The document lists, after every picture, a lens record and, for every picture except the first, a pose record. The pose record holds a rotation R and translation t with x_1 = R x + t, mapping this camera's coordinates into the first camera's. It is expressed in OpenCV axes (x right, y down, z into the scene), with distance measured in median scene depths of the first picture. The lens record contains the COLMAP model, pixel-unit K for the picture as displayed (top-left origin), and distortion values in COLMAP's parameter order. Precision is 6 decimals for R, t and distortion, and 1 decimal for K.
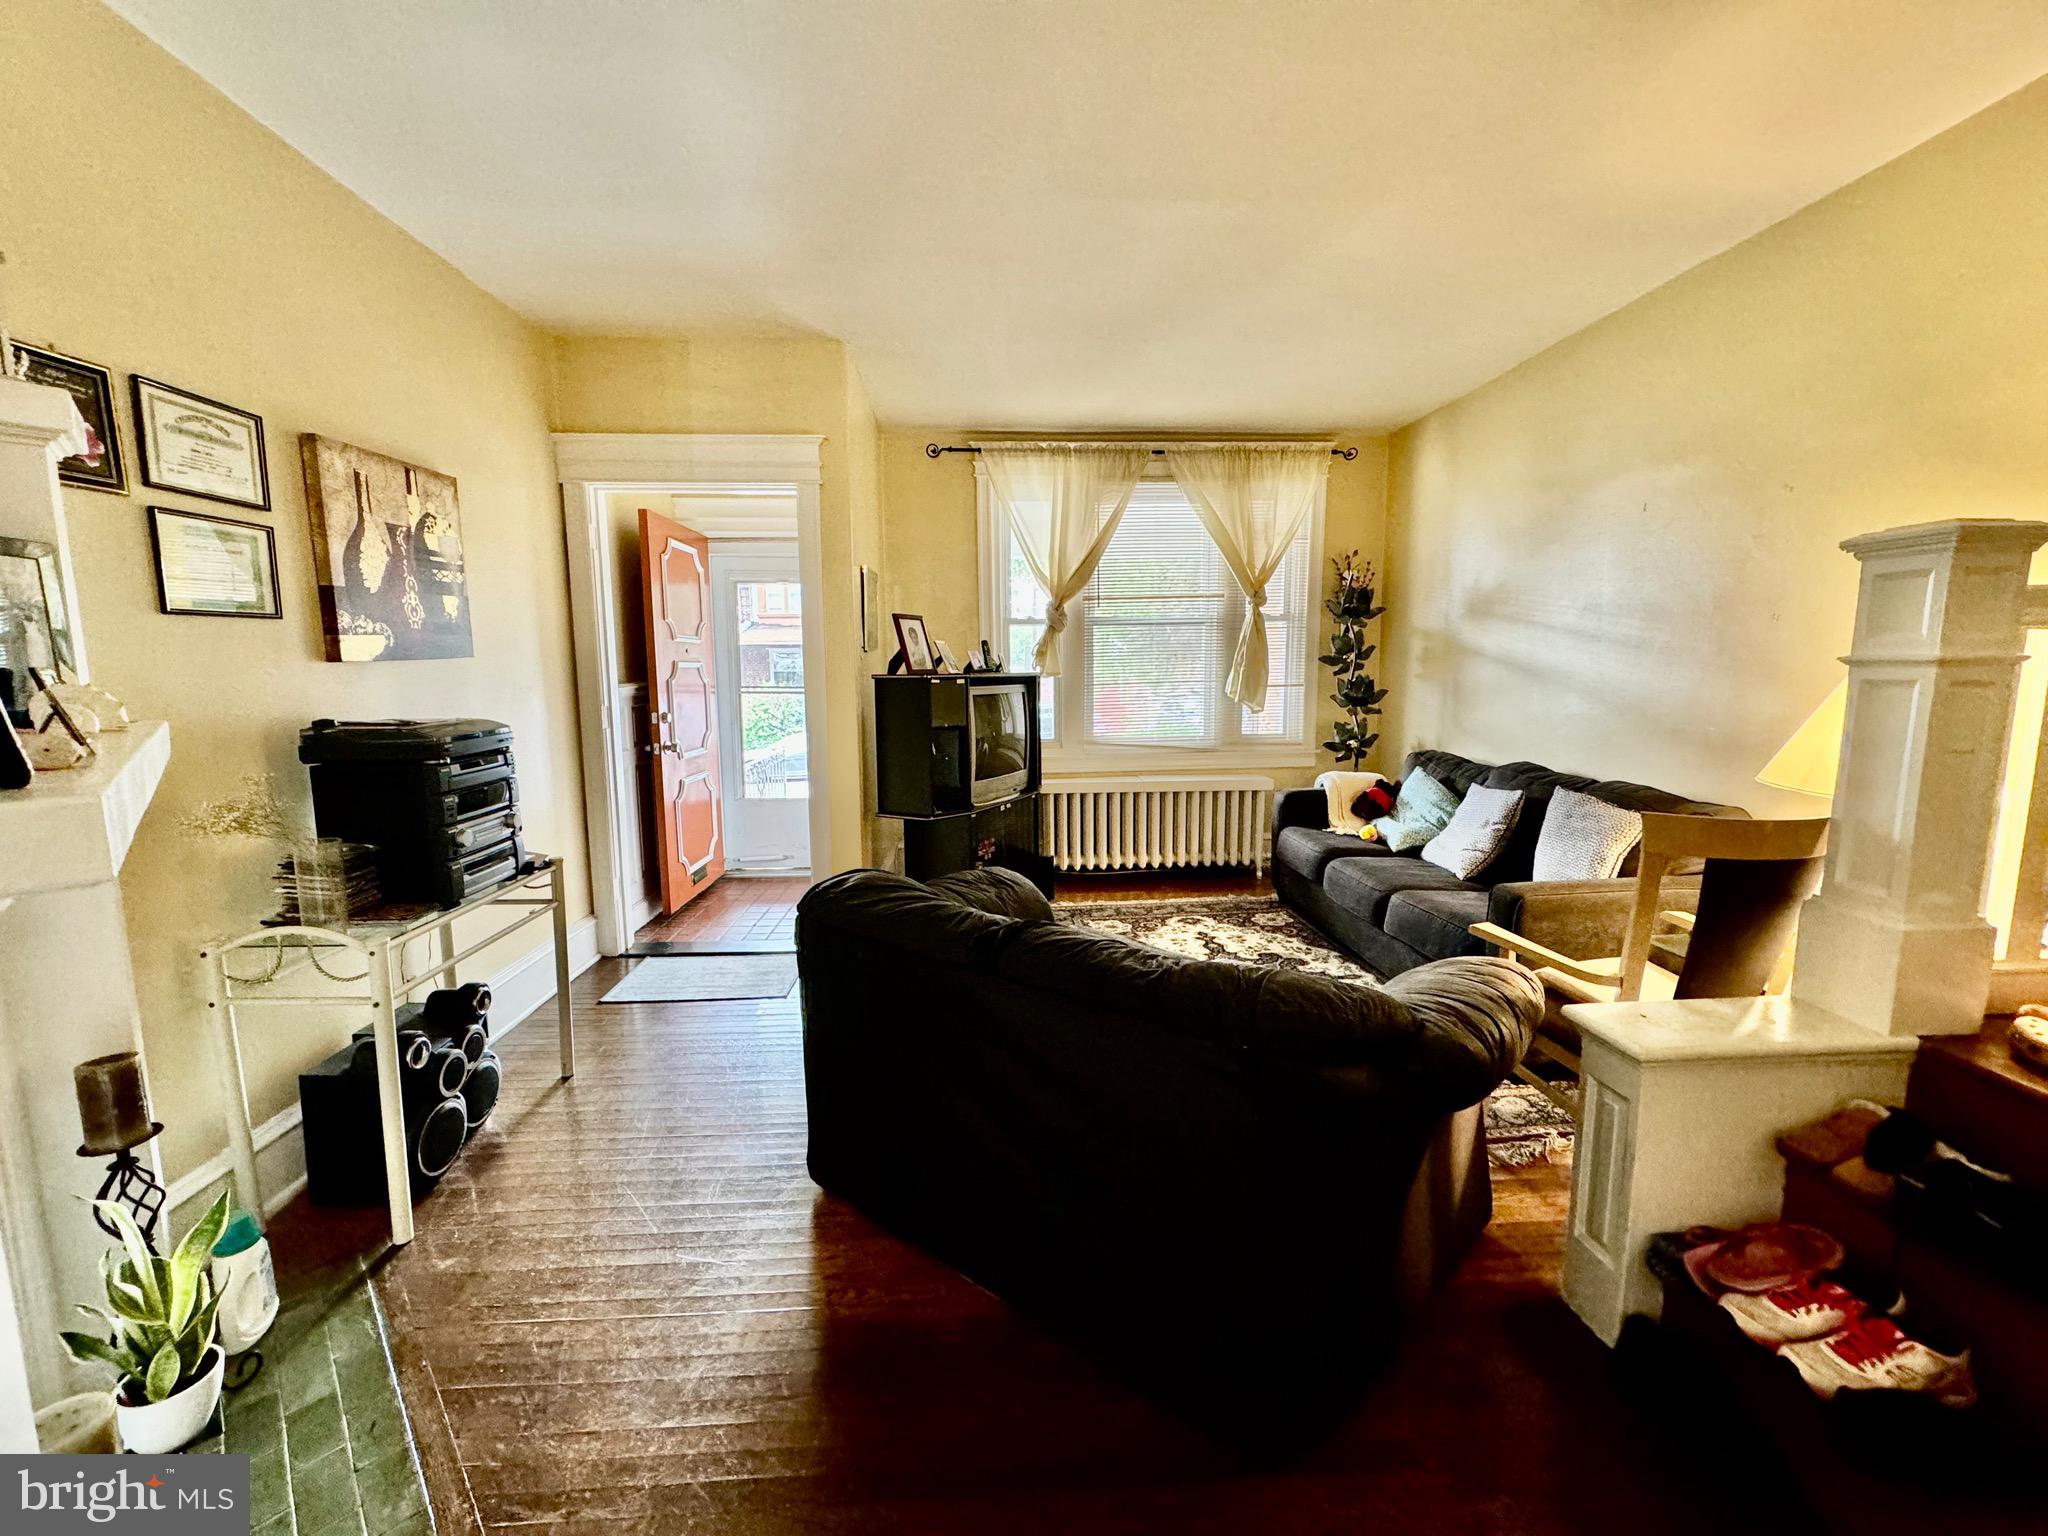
lens RADIAL K [[816.3, 0, 1028.7], [0, 816.3, 772.9], [0, 0, 1]] dist [-0.000317, -0.000713]
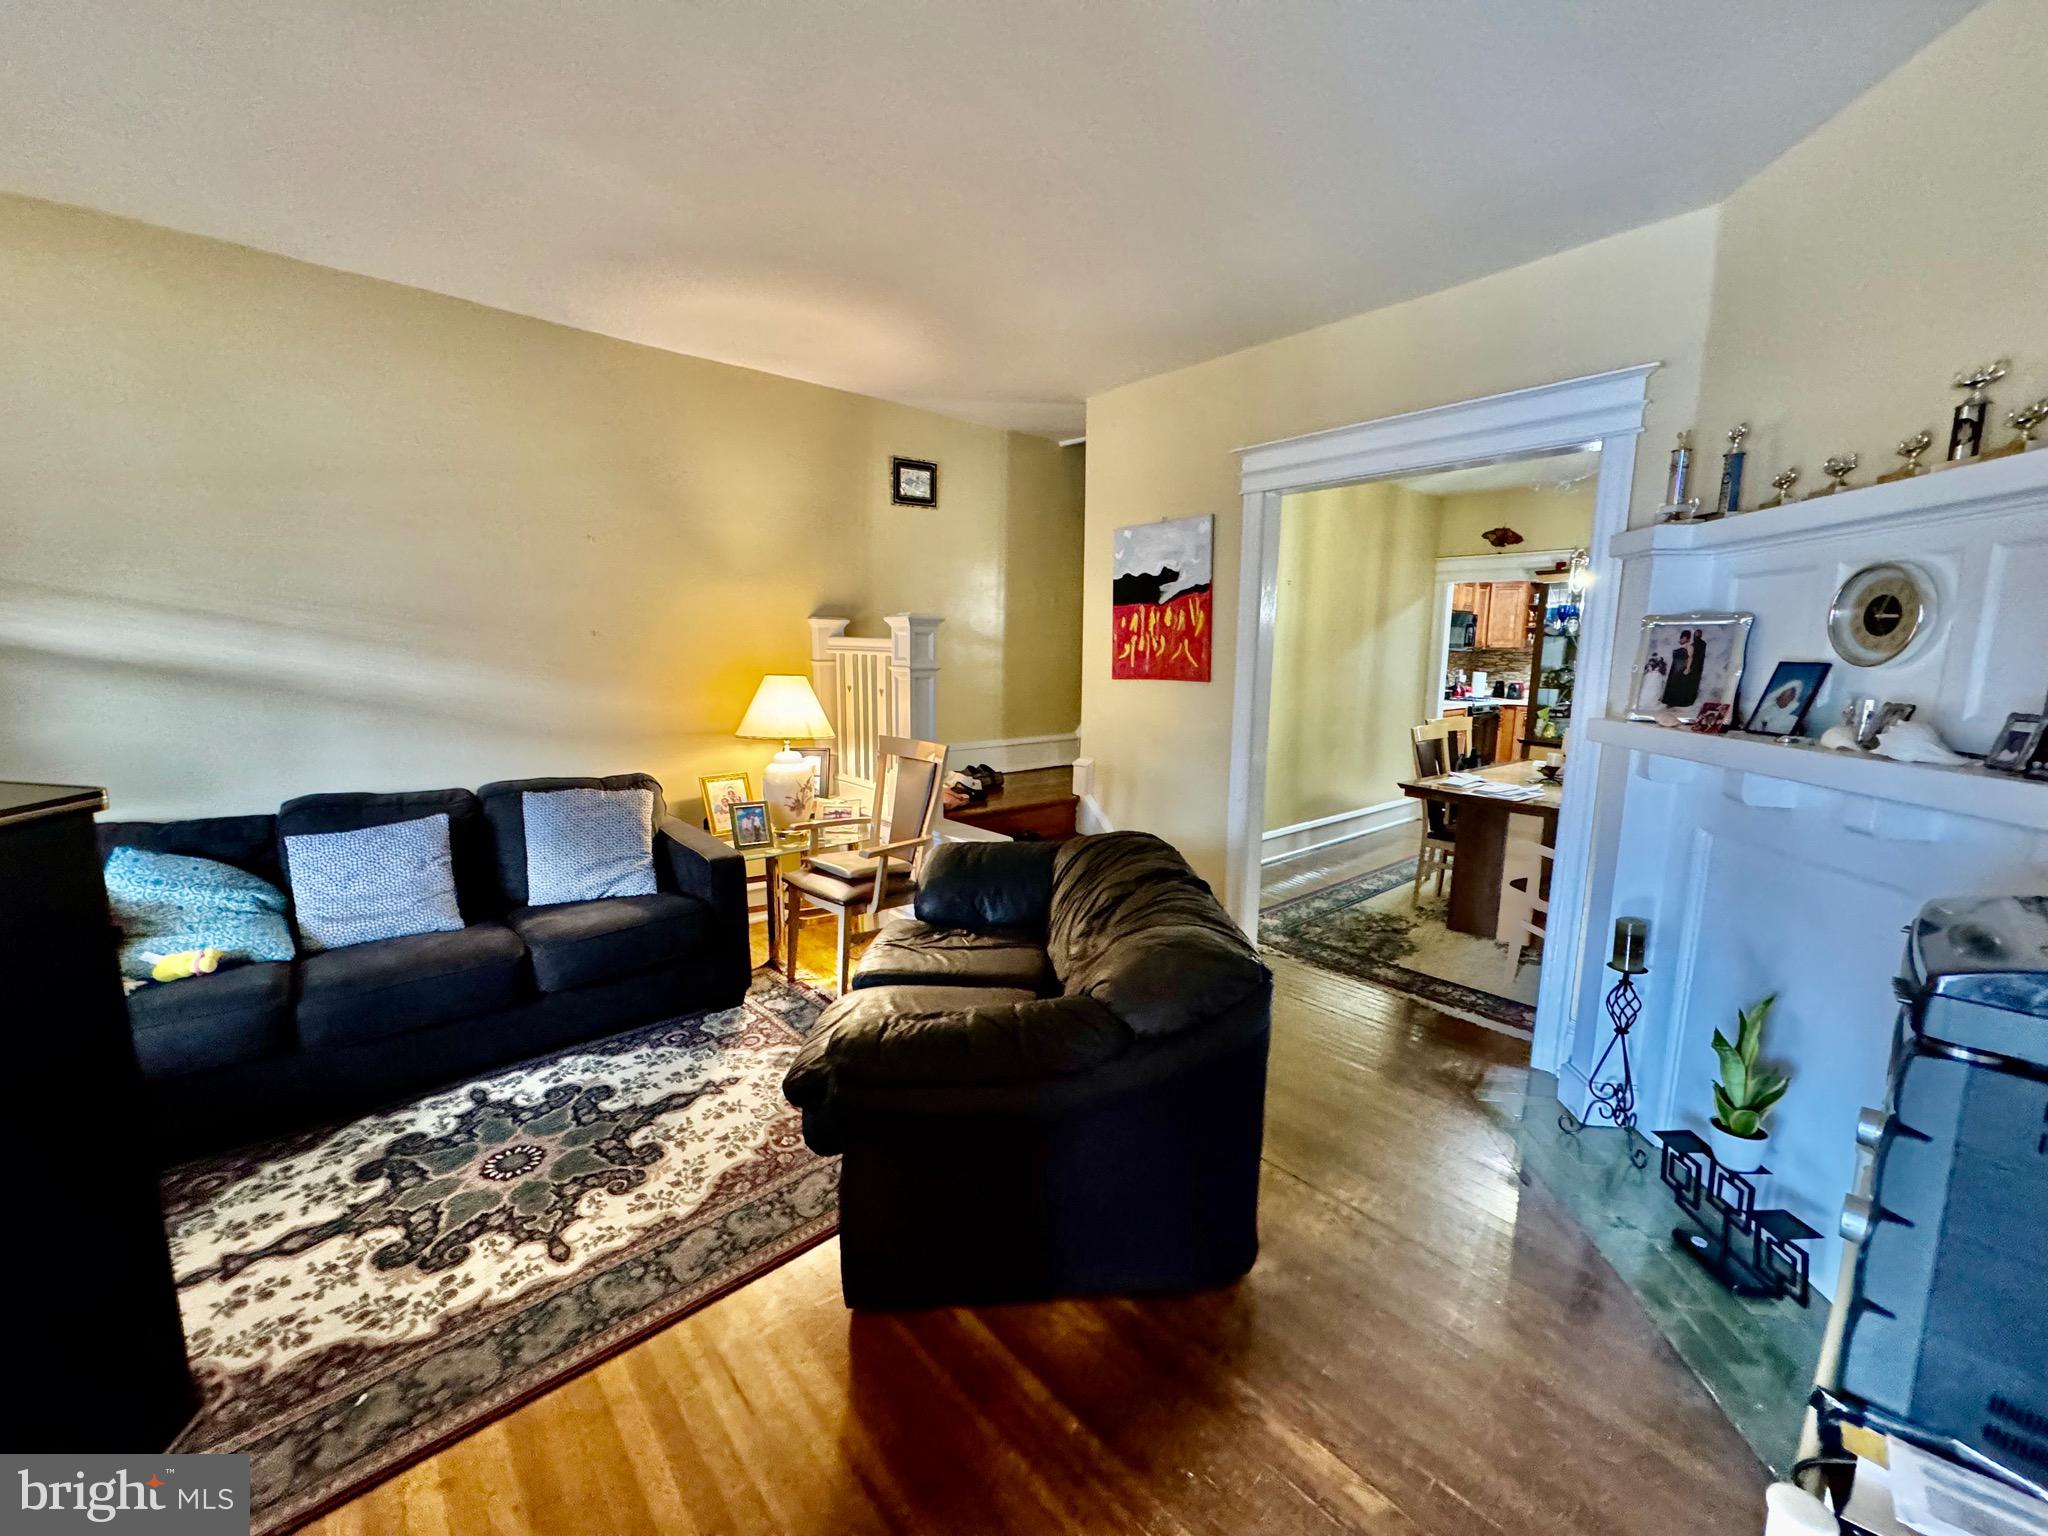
lens RADIAL K [[816.3, 0, 1029.7], [0, 816.3, 766.5], [0, 0, 1]] dist [-0.000317, -0.000713]
pose [[-0.621462, -0.119060, 0.774344, -0.420165], [0.089625, 0.971092, 0.221241, -0.147582], [-0.778301, 0.206894, -0.592826, 0.909556]]
